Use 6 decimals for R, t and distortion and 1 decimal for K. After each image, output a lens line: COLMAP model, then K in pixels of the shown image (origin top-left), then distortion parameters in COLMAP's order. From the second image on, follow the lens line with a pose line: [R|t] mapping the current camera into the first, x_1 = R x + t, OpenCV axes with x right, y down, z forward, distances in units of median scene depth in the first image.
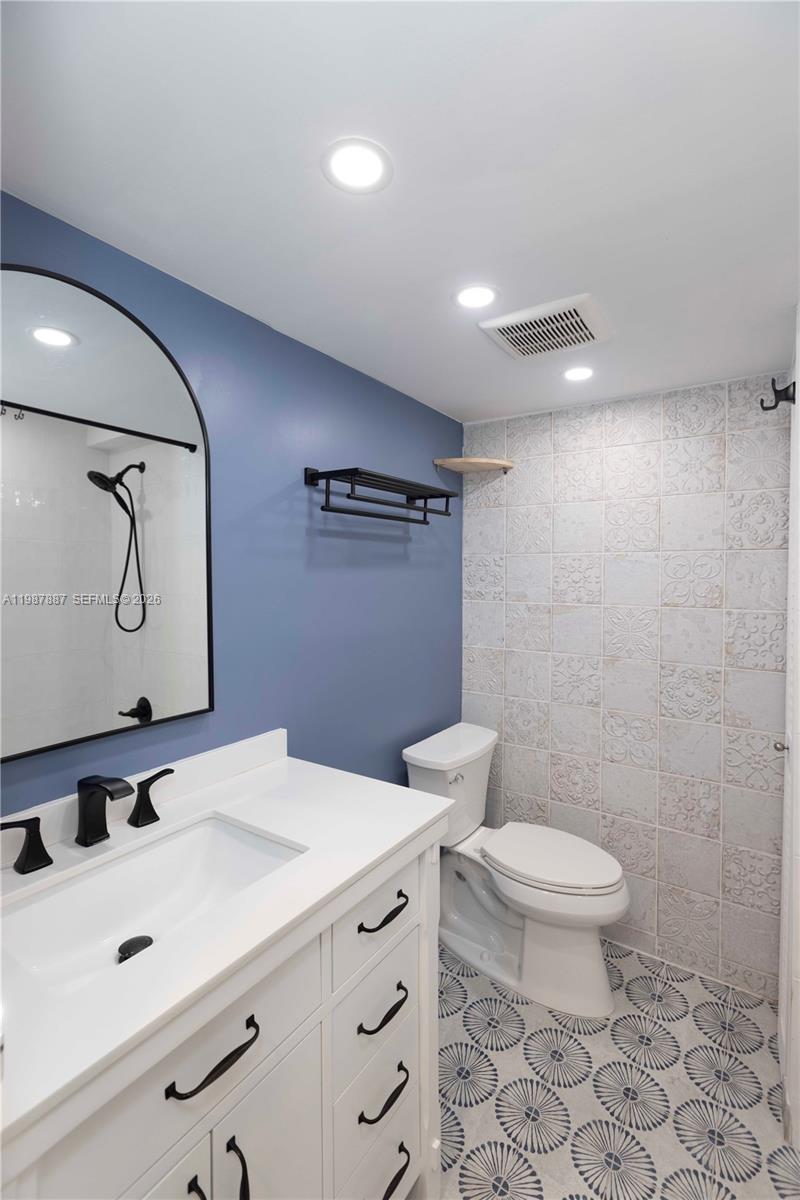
lens RADIAL K [[532.1, 0, 379.5], [0, 532.1, 571.0], [0, 0, 1]] dist [0.007704, -0.001932]
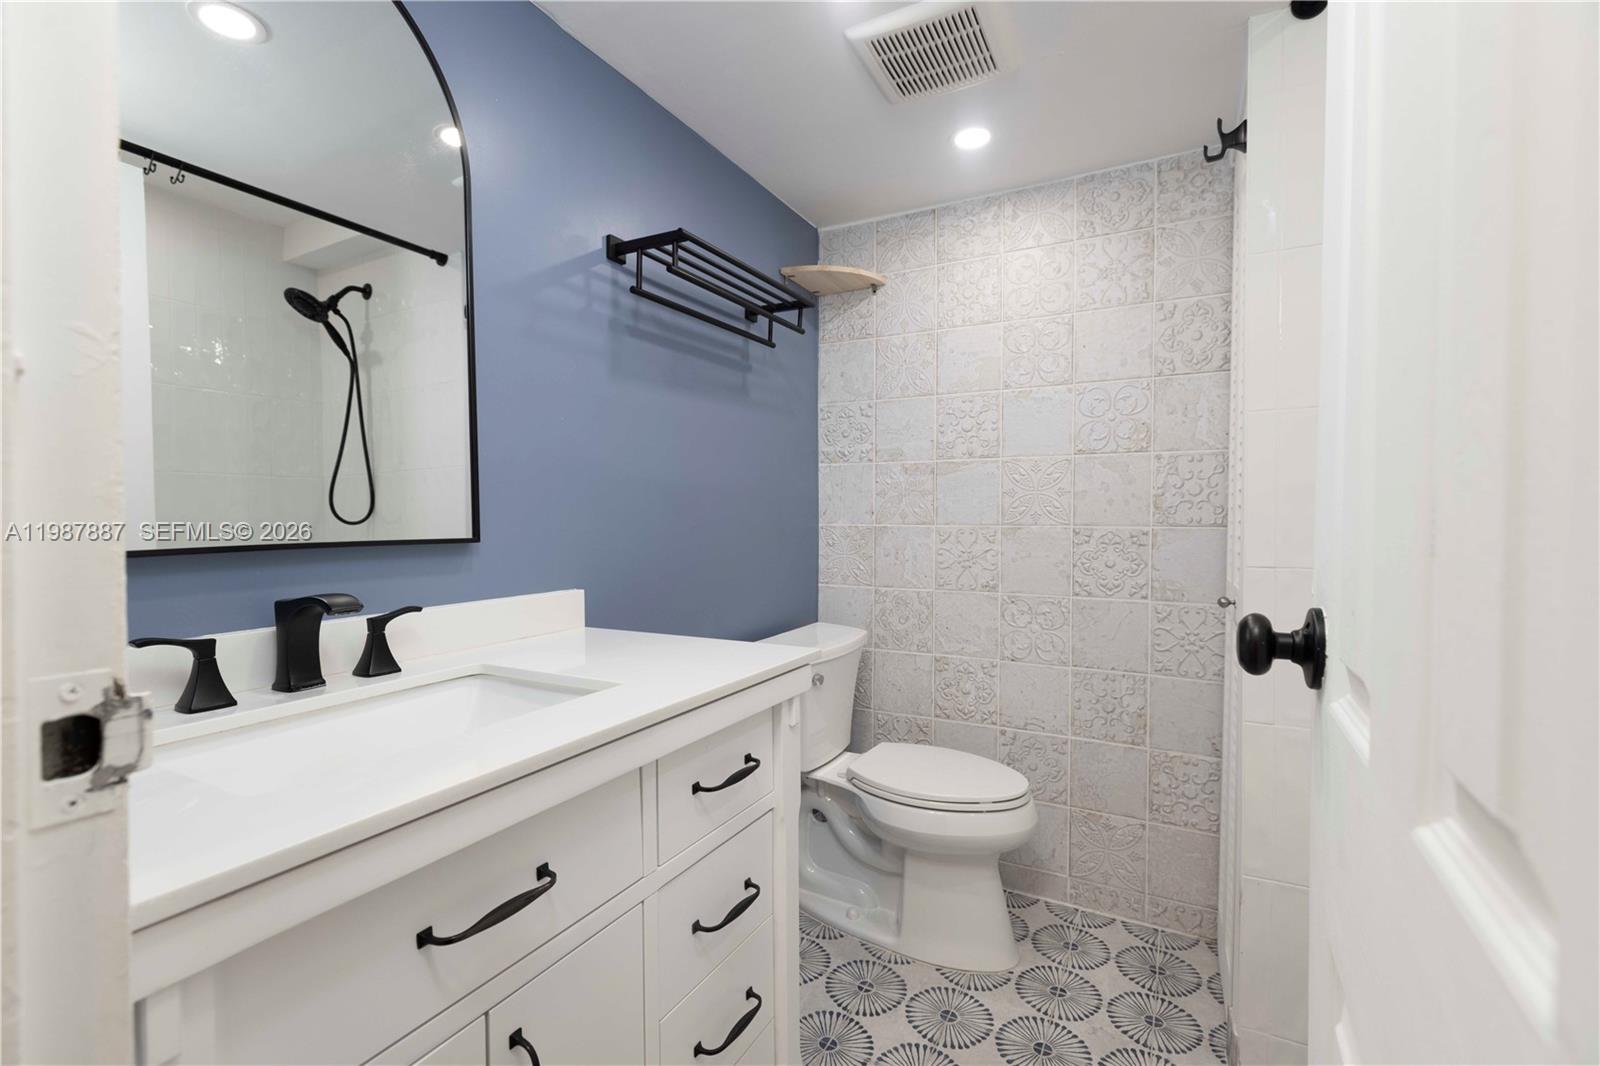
lens RADIAL K [[709.4, 0, 772.1], [0, 709.4, 483.1], [0, 0, 1]] dist [0.007704, -0.001932]
pose [[0.995257, -0.005123, 0.097148, -0.011416], [0.004195, 0.999944, 0.009748, 0.117888], [-0.097192, -0.009295, 0.995222, 0.019236]]
